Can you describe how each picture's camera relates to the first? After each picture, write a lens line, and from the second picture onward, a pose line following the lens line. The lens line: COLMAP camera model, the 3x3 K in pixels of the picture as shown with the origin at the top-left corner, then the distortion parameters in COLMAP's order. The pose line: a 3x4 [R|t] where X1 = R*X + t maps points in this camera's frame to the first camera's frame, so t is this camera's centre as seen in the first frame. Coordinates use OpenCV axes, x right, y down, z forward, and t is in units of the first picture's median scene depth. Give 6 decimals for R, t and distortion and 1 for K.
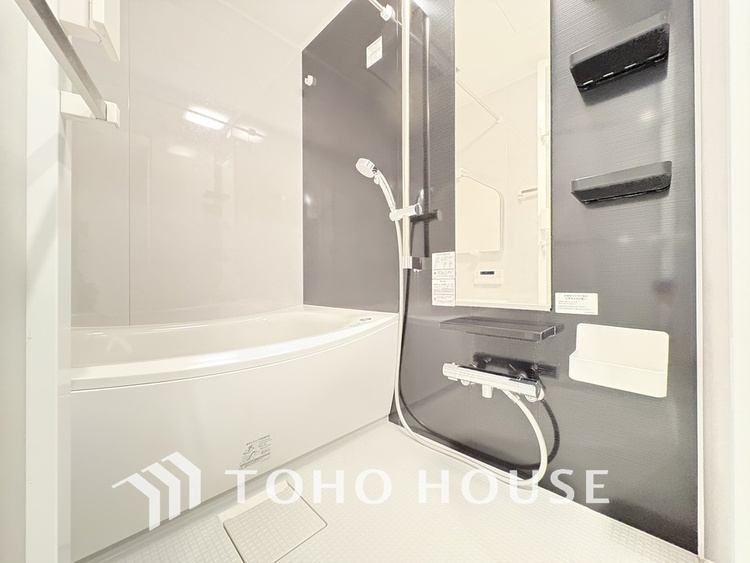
lens RADIAL K [[294.6, 0, 375.9], [0, 294.6, 282.0], [0, 0, 1]] dist [0.001234, 0.000282]
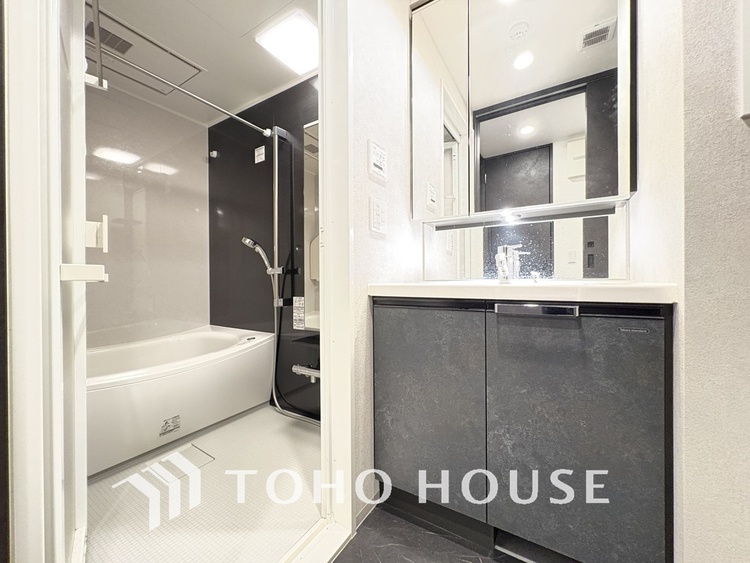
lens RADIAL K [[294.6, 0, 373.6], [0, 294.6, 280.0], [0, 0, 1]] dist [0.001234, 0.000282]
pose [[0.975057, -0.003495, 0.221927, 0.249601], [0.003176, 0.999993, 0.001794, -0.179443], [-0.221932, -0.001045, 0.975062, -0.630824]]
